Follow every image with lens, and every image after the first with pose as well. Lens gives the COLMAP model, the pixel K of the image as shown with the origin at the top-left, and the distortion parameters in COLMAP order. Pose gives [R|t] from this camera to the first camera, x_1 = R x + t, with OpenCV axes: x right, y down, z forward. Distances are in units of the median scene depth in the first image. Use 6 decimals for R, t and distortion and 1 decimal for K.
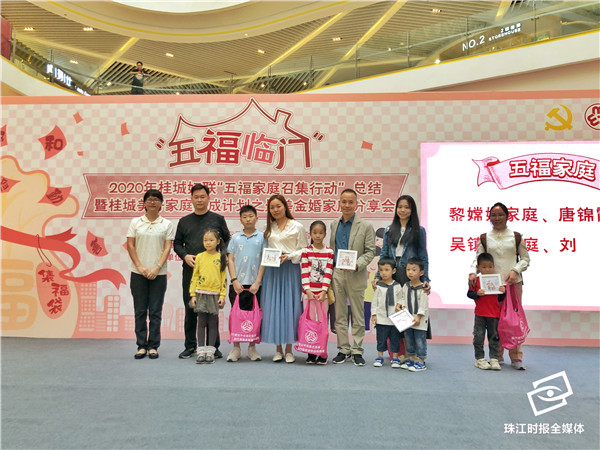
lens RADIAL K [[490.7, 0, 301.4], [0, 490.7, 226.4], [0, 0, 1]] dist [0.021917, -0.021635]
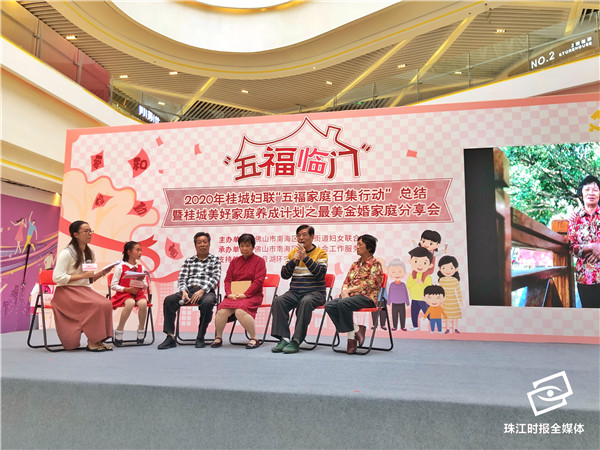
lens RADIAL K [[490.7, 0, 299.7], [0, 490.7, 225.1], [0, 0, 1]] dist [0.021917, -0.021635]
pose [[0.987185, -0.019112, -0.158433, 0.057554], [0.008635, 0.997745, -0.066556, 0.058934], [0.159348, 0.064335, 0.985124, -0.087842]]
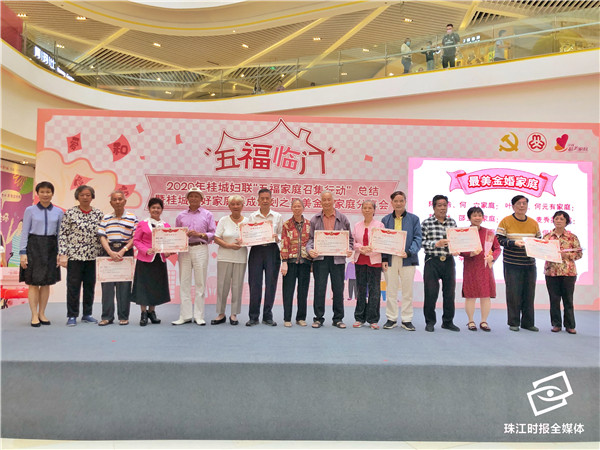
lens RADIAL K [[490.7, 0, 304.3], [0, 490.7, 222.5], [0, 0, 1]] dist [0.021917, -0.021635]
pose [[0.995715, 0.015590, 0.091147, -0.151147], [-0.018568, 0.999318, 0.031909, -0.031360], [-0.090588, -0.033464, 0.995326, -0.290284]]
